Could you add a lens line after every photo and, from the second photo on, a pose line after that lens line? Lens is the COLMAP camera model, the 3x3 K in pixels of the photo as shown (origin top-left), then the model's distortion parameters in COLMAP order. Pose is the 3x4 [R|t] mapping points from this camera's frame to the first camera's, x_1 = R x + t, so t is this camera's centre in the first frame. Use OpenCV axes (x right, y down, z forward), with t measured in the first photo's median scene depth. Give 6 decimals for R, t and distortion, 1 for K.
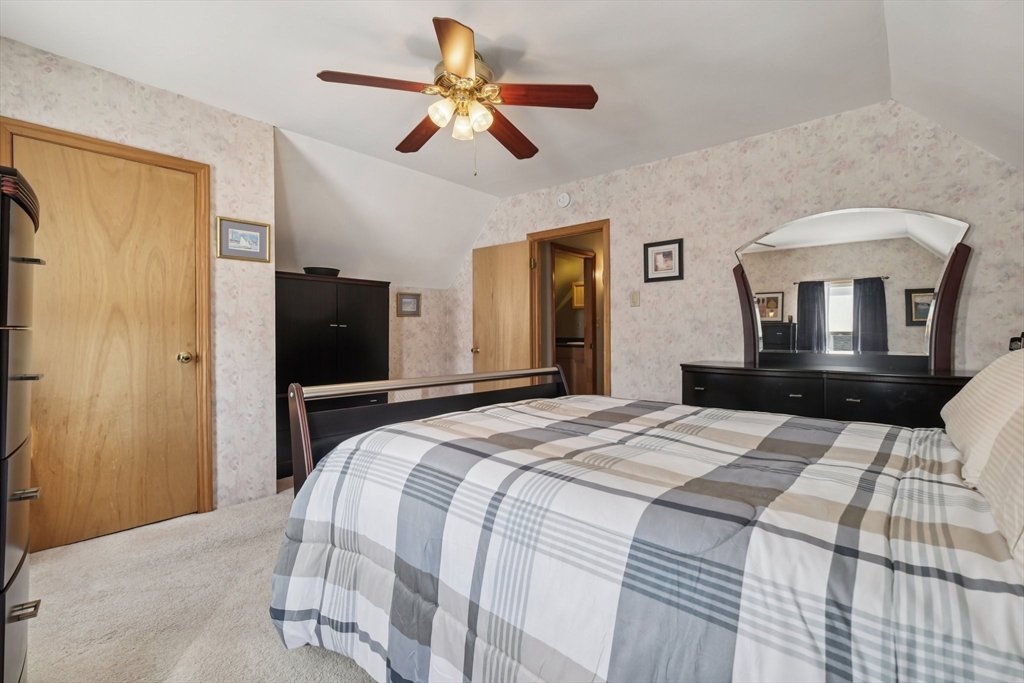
lens RADIAL K [[449.6, 0, 514.8], [0, 449.6, 338.9], [0, 0, 1]] dist [-0.001868, -0.000957]
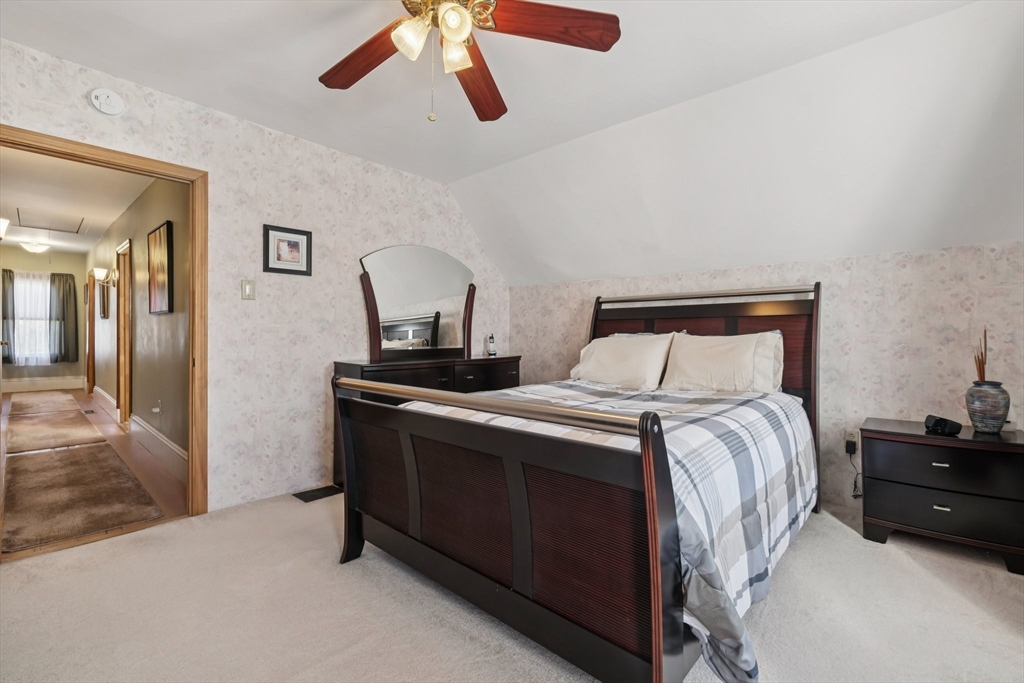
lens RADIAL K [[449.6, 0, 515.3], [0, 449.6, 336.6], [0, 0, 1]] dist [-0.001868, -0.000957]
pose [[0.004500, -0.004770, 0.999979, -0.545423], [0.013317, 0.999900, 0.004709, -0.005519], [-0.999901, 0.013295, 0.004563, 0.564726]]
